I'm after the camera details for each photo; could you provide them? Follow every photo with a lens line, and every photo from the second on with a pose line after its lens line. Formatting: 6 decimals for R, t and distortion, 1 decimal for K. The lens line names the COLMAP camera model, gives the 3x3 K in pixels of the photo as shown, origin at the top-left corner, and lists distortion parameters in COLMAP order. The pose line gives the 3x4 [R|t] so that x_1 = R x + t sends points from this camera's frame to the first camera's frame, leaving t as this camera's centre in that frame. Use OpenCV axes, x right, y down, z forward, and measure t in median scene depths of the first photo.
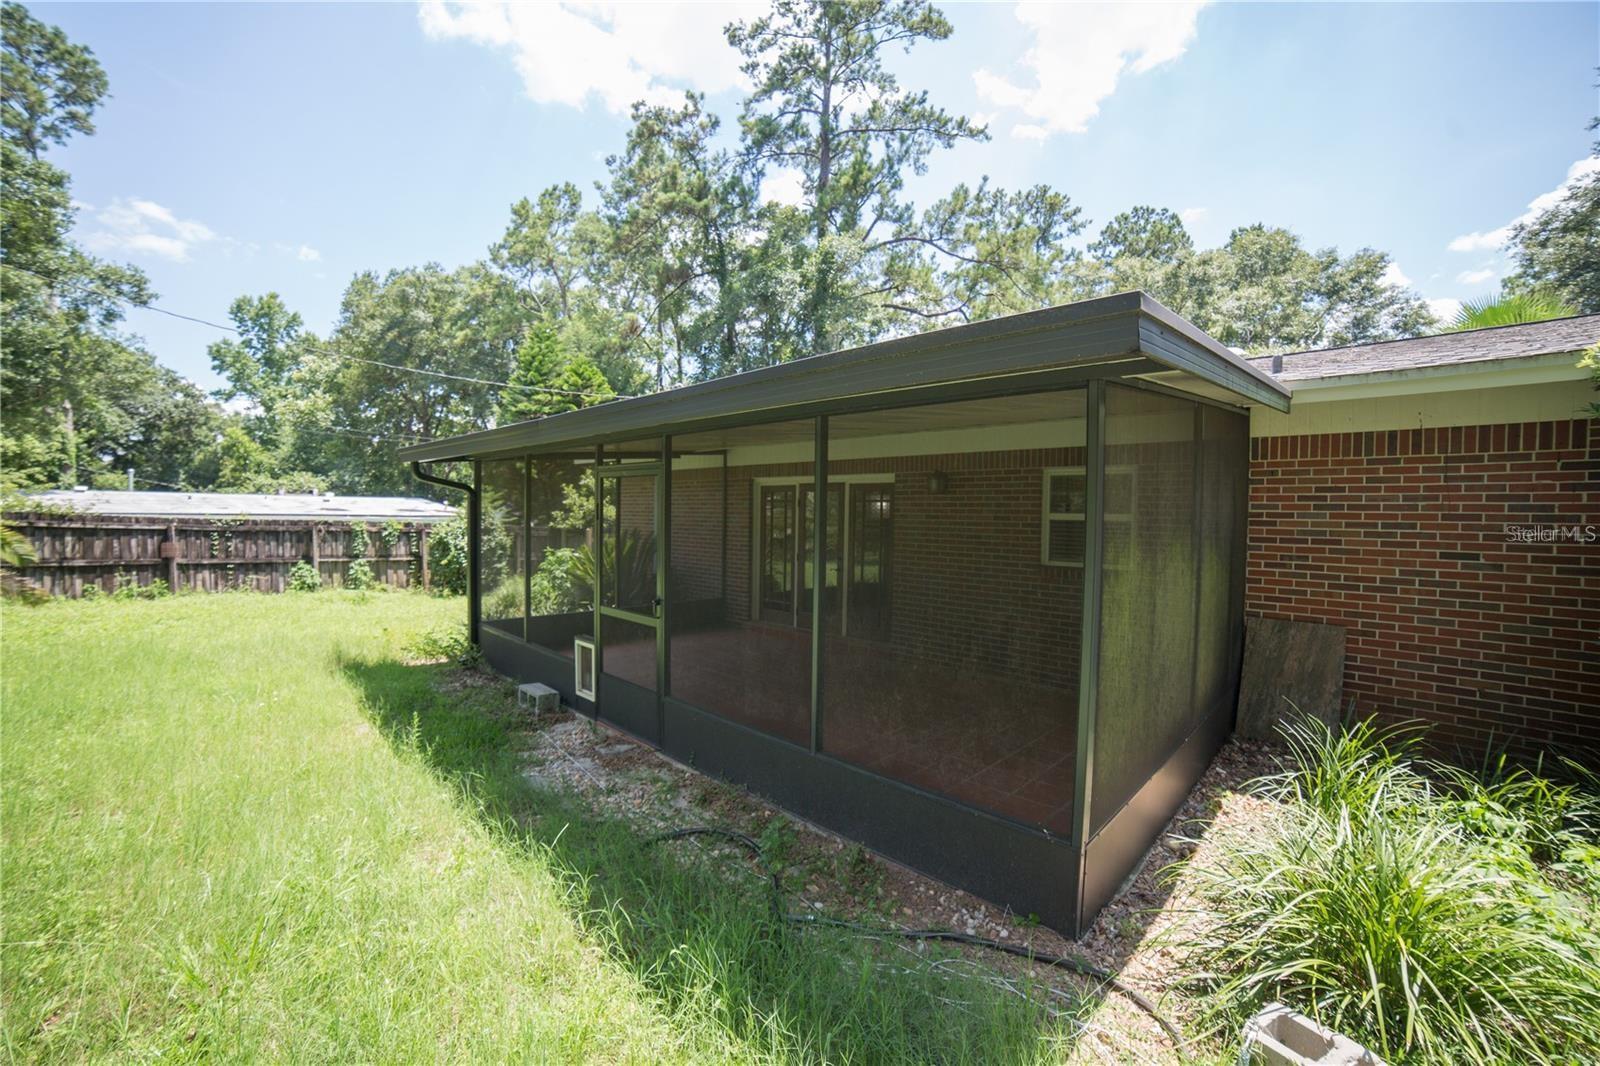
lens RADIAL K [[647.9, 0, 793.4], [0, 647.9, 521.9], [0, 0, 1]] dist [-0.113270, 0.042893]
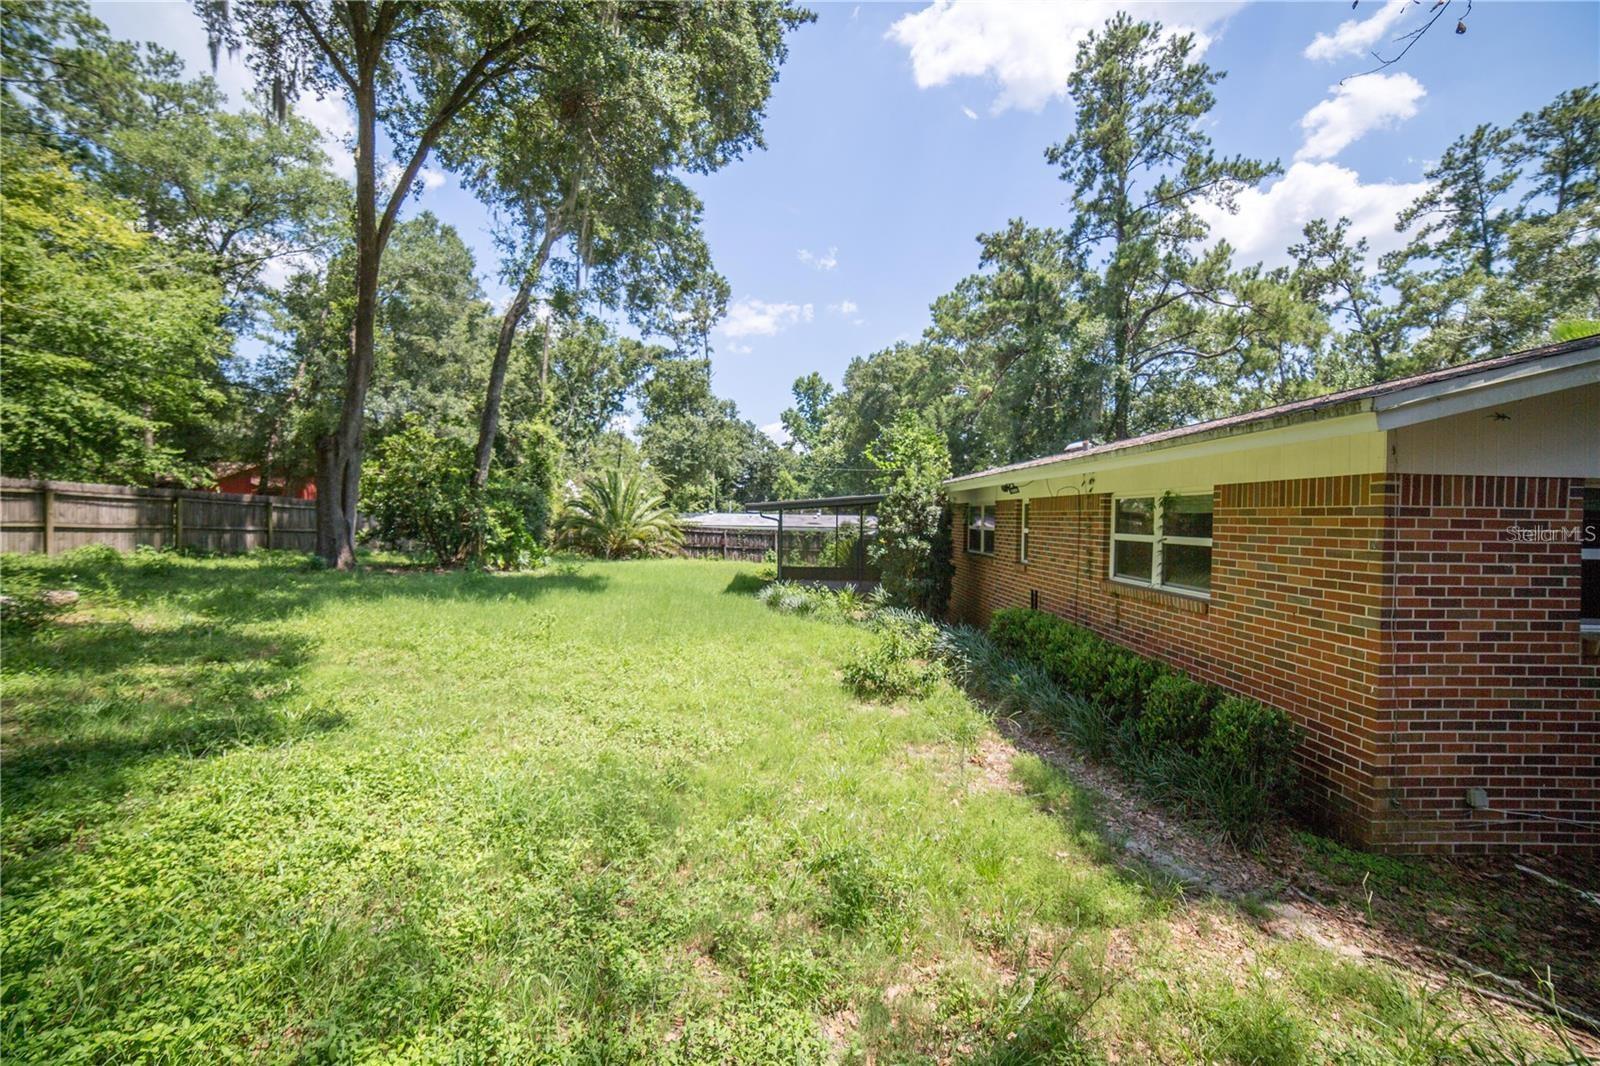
lens RADIAL K [[647.9, 0, 793.4], [0, 647.9, 521.9], [0, 0, 1]] dist [-0.113270, 0.042893]
pose [[0.706853, 0.008176, -0.707314, 0.348857], [-0.019057, 0.999790, -0.007489, -0.006592], [0.707104, 0.018773, 0.706860, -0.222120]]
